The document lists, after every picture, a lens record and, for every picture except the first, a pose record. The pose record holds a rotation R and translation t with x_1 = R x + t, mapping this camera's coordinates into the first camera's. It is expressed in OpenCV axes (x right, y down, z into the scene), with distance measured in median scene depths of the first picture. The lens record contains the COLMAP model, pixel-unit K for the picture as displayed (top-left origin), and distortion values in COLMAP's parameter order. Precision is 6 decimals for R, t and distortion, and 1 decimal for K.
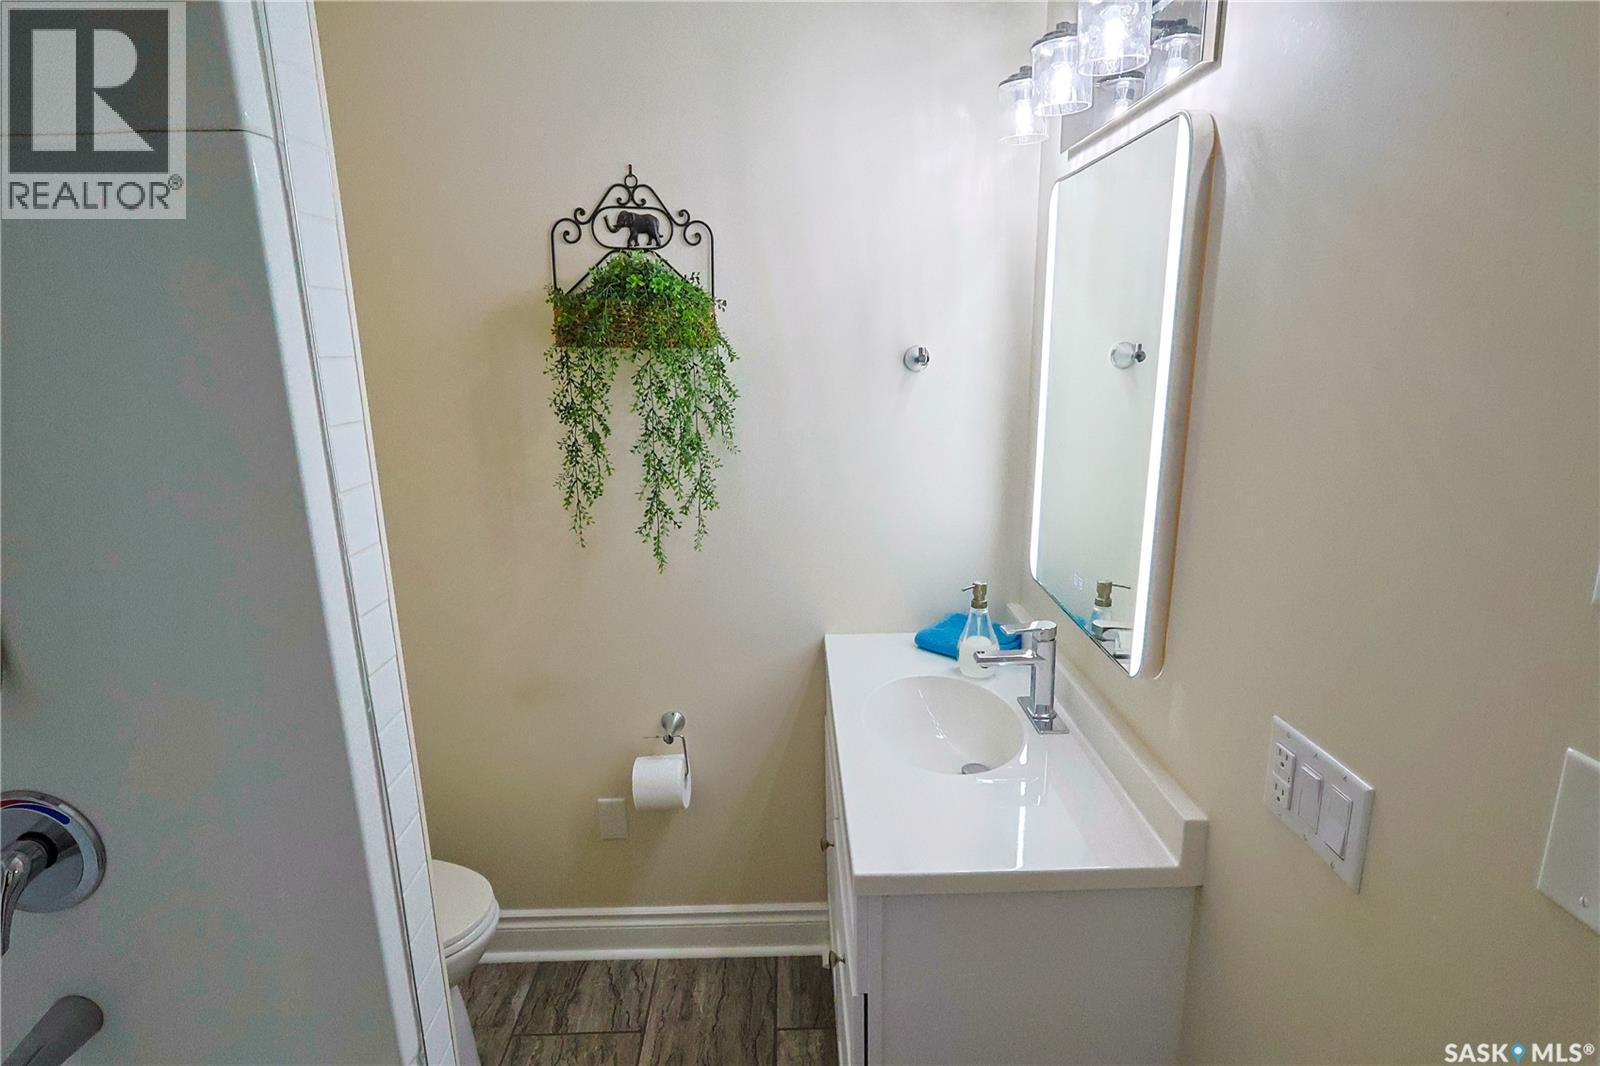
lens RADIAL K [[830.1, 0, 804.4], [0, 830.1, 536.3], [0, 0, 1]] dist [0.003126, -0.000314]
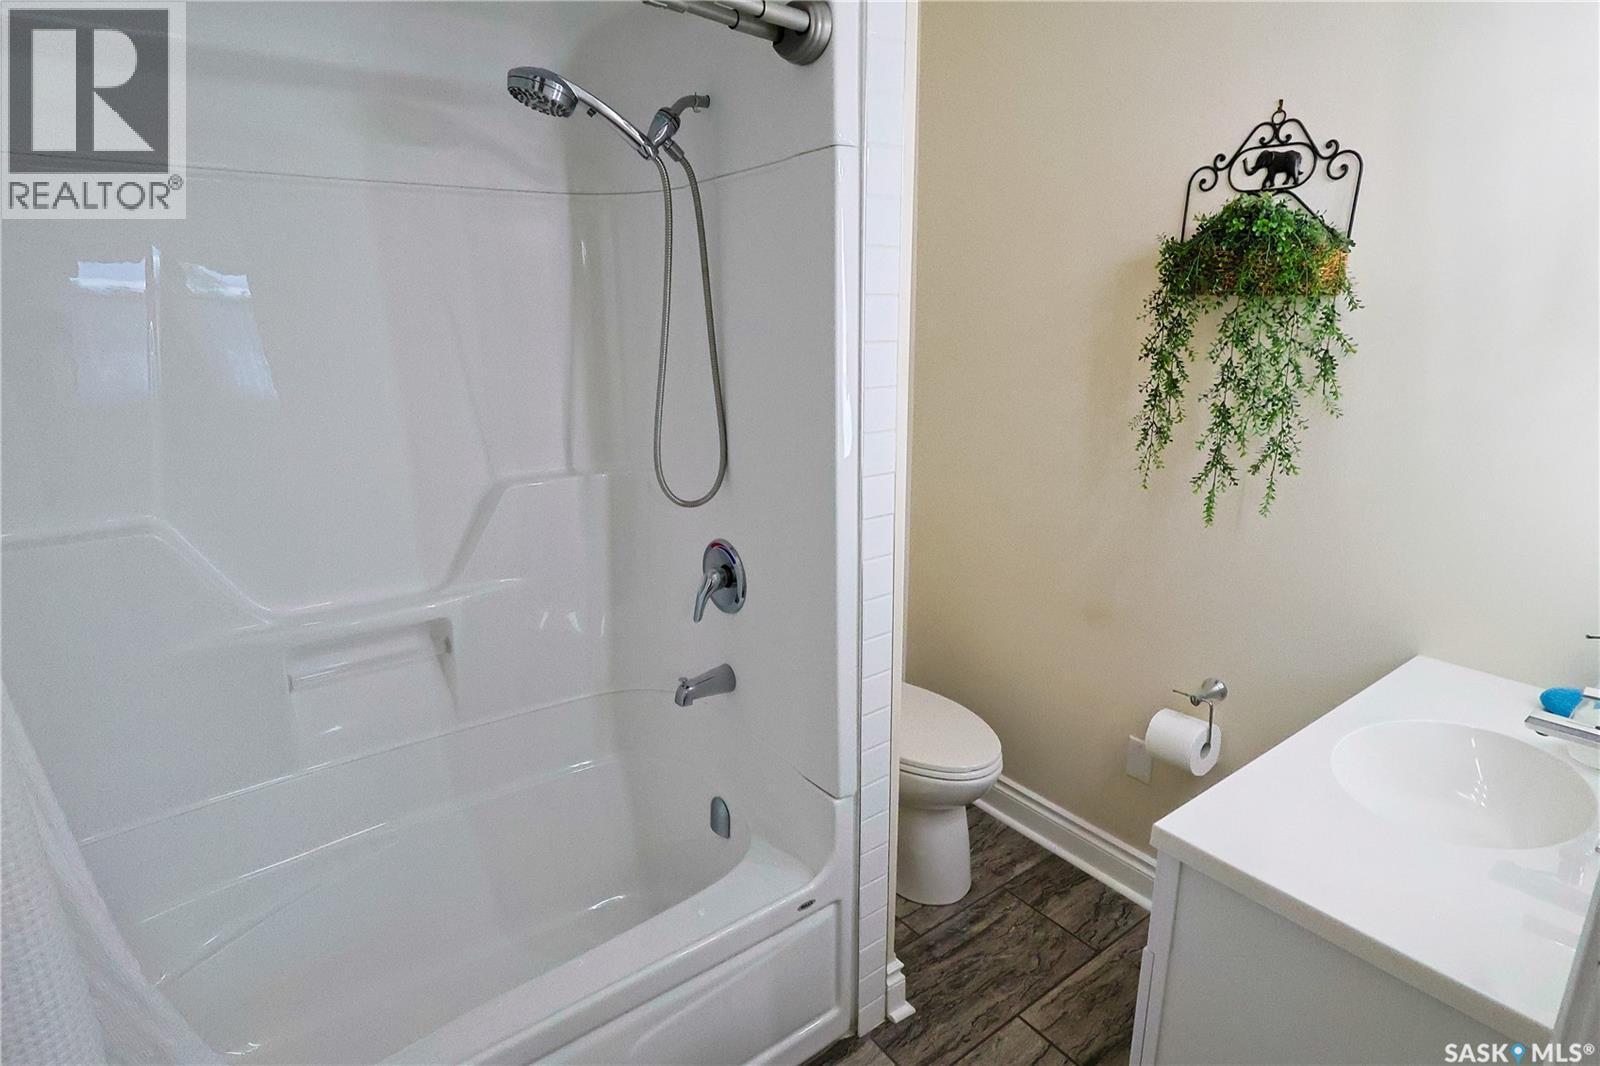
lens RADIAL K [[830.1, 0, 810.9], [0, 830.1, 530.7], [0, 0, 1]] dist [0.003126, -0.000314]
pose [[0.582088, 0.218360, -0.783258, 0.323086], [-0.190920, 0.973041, 0.129384, 0.010155], [0.790394, 0.074227, 0.608085, 0.036410]]
